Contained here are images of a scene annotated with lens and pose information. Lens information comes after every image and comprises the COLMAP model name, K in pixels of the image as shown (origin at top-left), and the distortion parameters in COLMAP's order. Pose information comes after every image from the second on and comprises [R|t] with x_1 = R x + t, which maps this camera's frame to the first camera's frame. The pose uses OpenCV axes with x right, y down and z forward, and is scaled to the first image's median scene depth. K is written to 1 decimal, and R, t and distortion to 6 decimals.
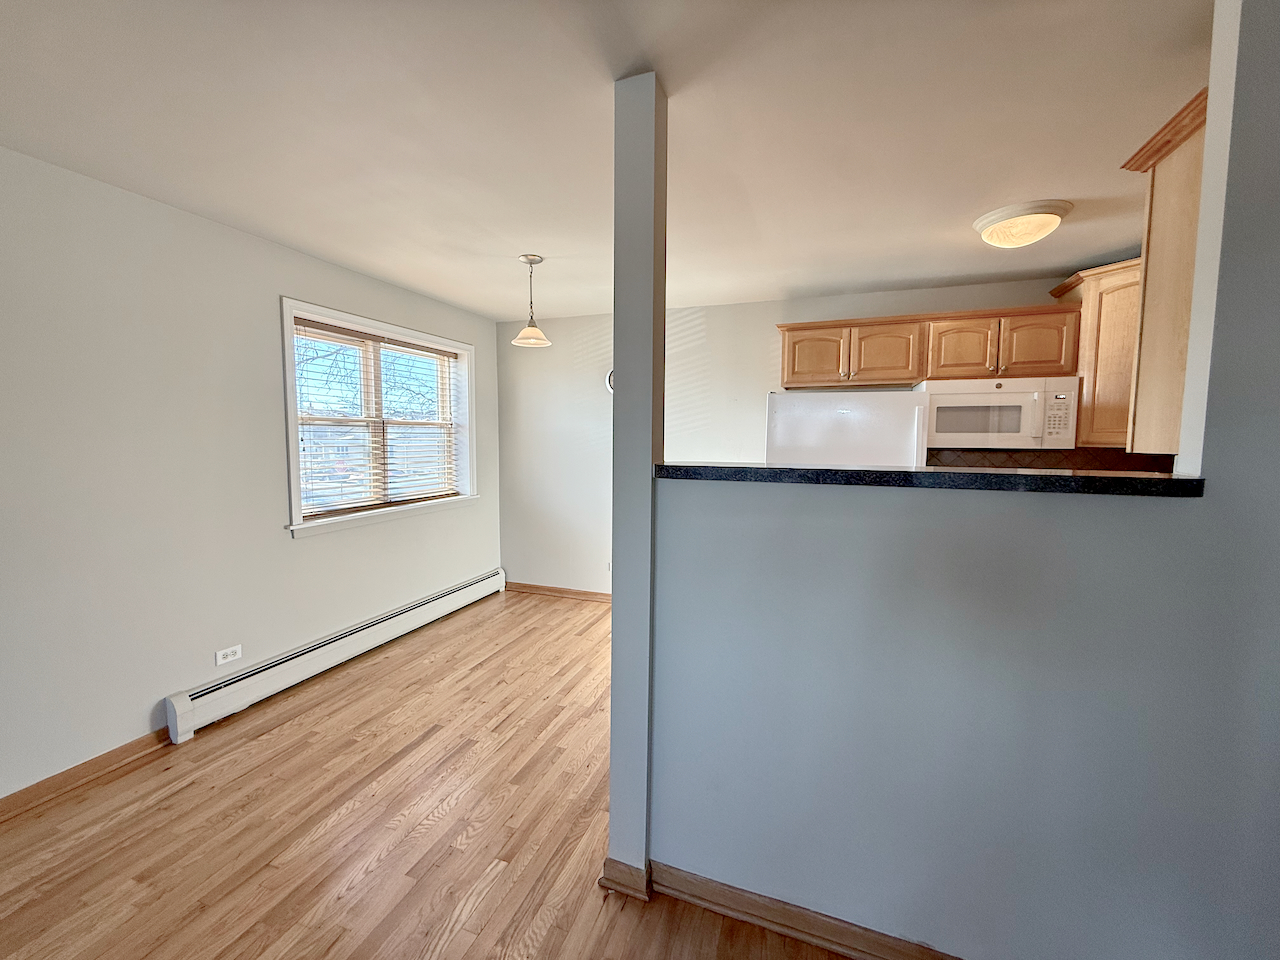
lens RADIAL K [[509.1, 0, 638.3], [0, 509.1, 477.9], [0, 0, 1]] dist [-0.001194, 0.000344]
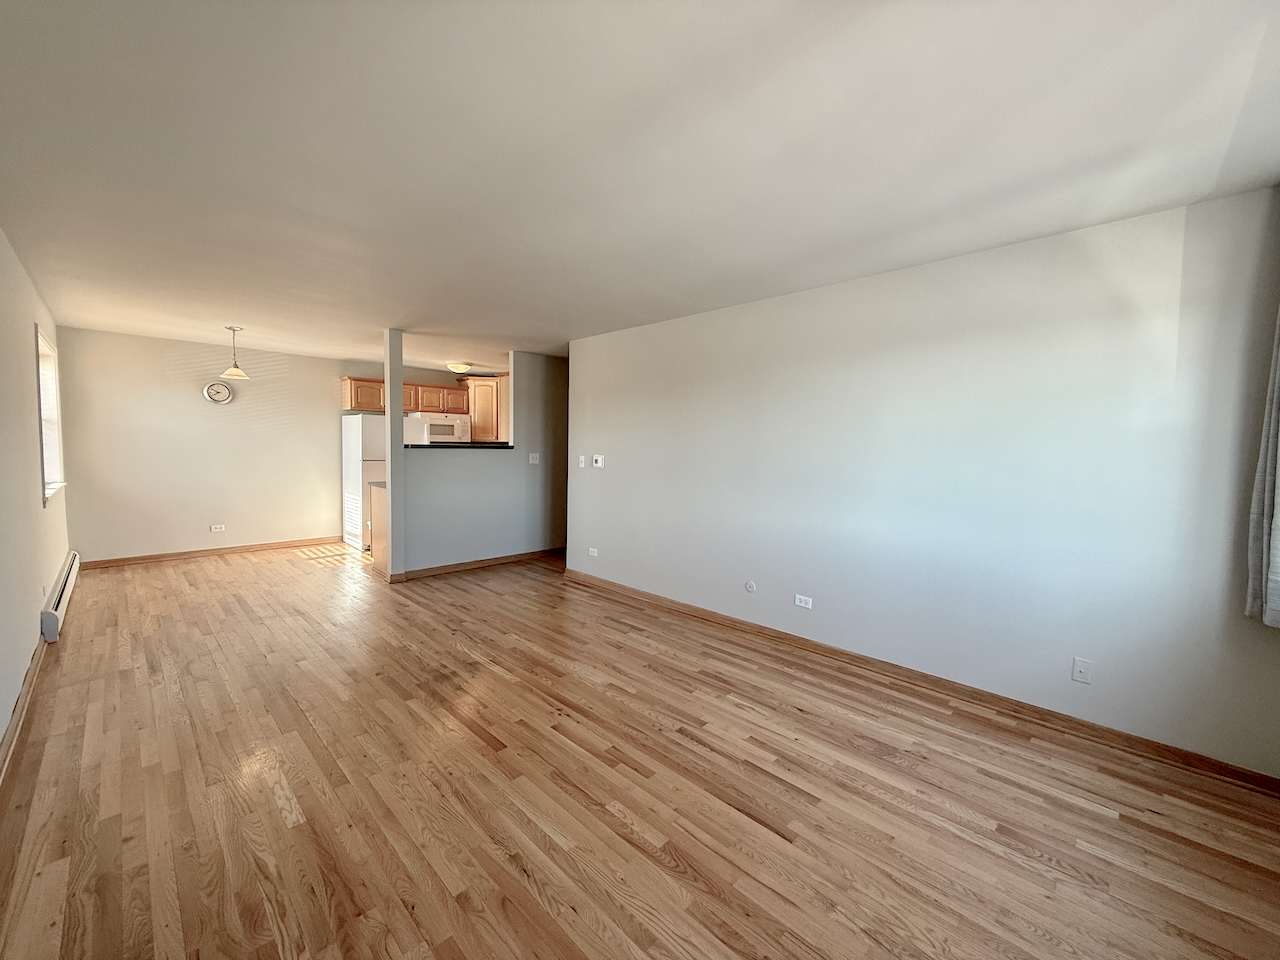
lens RADIAL K [[509.1, 0, 638.3], [0, 509.1, 477.9], [0, 0, 1]] dist [-0.001194, 0.000344]
pose [[0.414253, -0.059175, 0.908236, -1.209081], [0.056506, 0.997631, 0.039227, 0.076108], [-0.908406, 0.035071, 0.416616, -0.902991]]
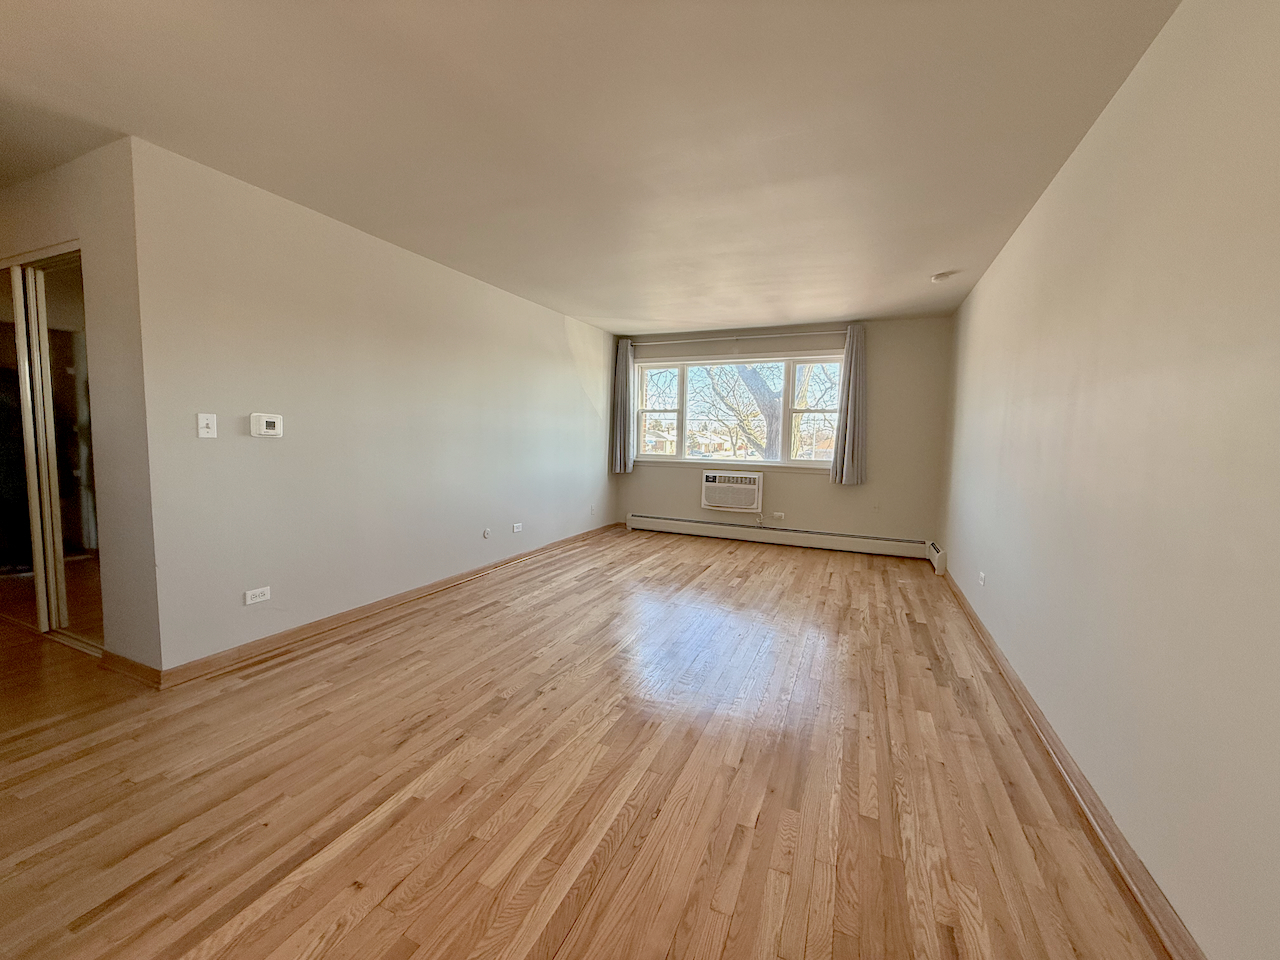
lens RADIAL K [[507.3, 0, 637.7], [0, 507.3, 480.1], [0, 0, 1]] dist [0.001025, 0.000041]
pose [[-0.997458, -0.034739, 0.062216, -0.458528], [-0.024196, 0.986359, 0.162819, 0.012248], [-0.067023, 0.160899, -0.984692, 0.790545]]
